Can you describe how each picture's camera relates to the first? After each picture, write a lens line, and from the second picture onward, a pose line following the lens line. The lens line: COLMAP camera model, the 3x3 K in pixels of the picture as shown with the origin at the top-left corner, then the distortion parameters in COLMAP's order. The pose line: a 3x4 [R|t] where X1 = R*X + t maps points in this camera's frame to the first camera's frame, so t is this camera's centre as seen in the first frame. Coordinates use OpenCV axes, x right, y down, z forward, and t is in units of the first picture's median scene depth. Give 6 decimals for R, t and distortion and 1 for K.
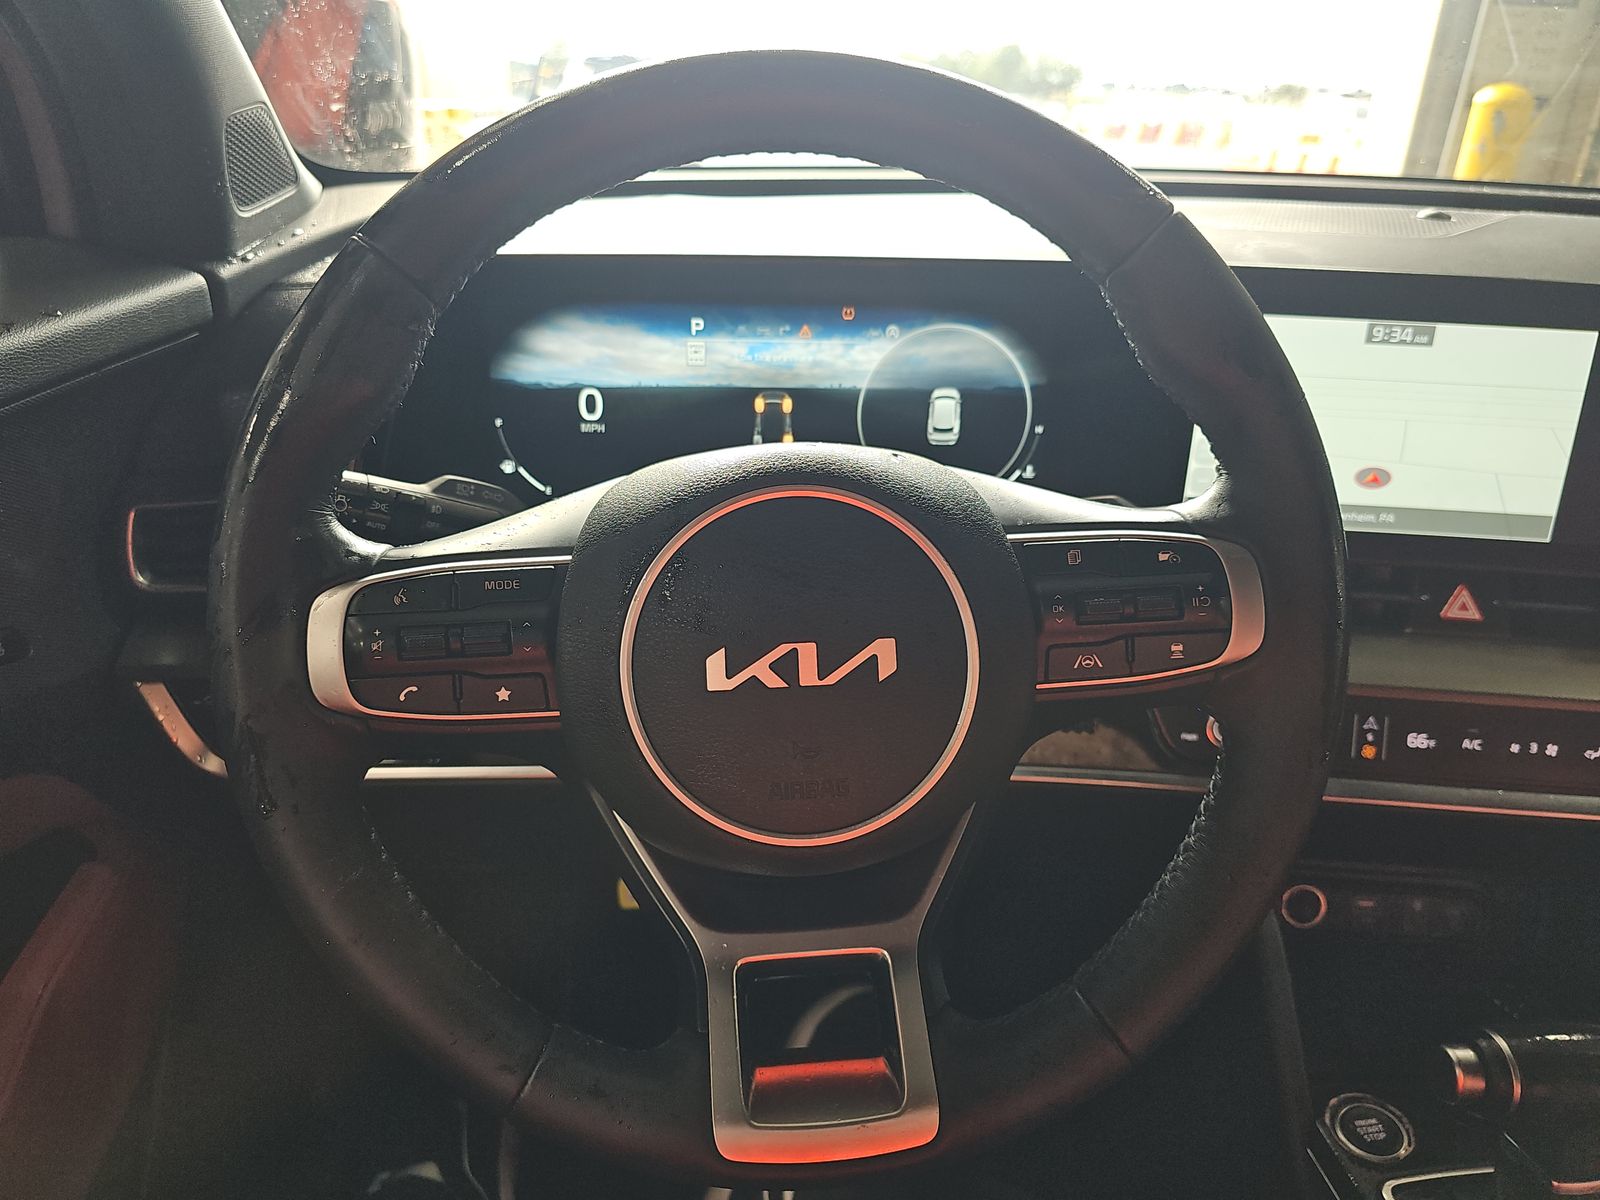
lens RADIAL K [[1048.4, 0, 803.7], [0, 1048.4, 595.0], [0, 0, 1]] dist [0.006329, -0.024743]
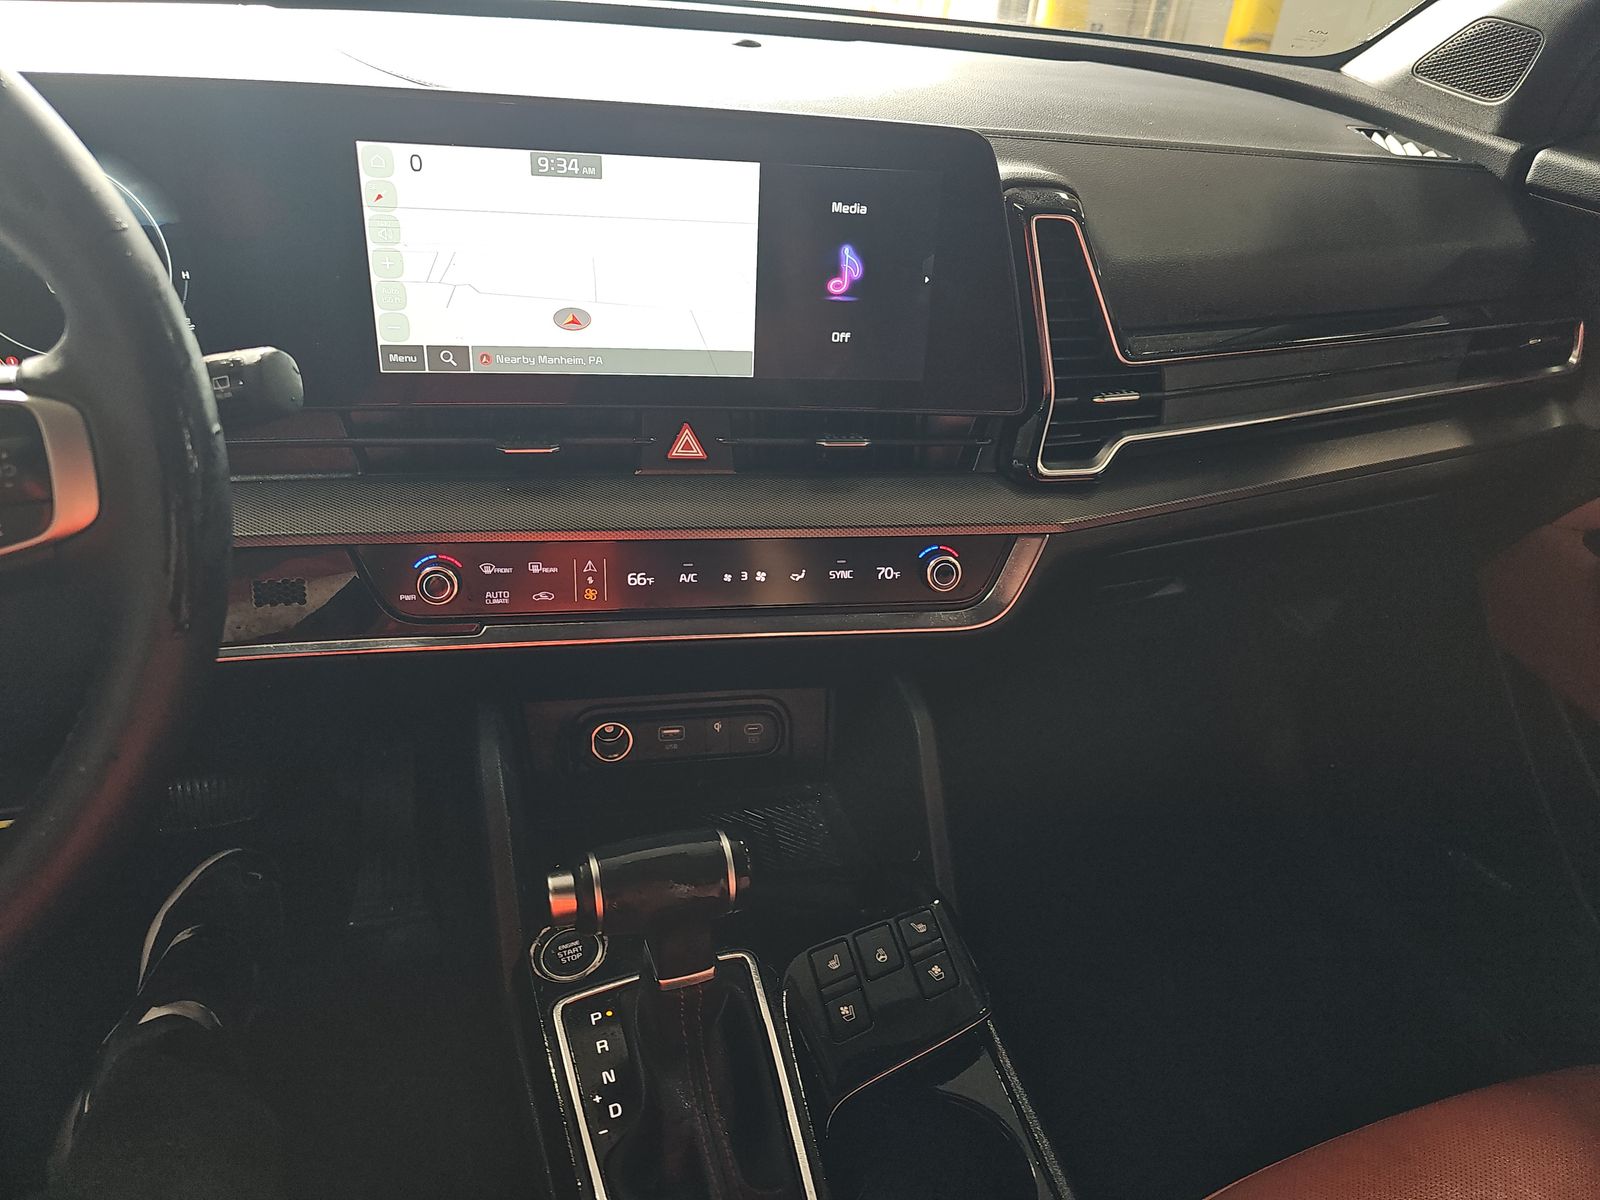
lens RADIAL K [[1048.4, 0, 791.1], [0, 1048.4, 598.4], [0, 0, 1]] dist [0.006329, -0.024743]
pose [[0.951712, -0.103727, 0.288938, 0.435683], [0.062566, 0.986971, 0.148233, 0.014207], [-0.300550, -0.122998, 0.945802, -0.025074]]
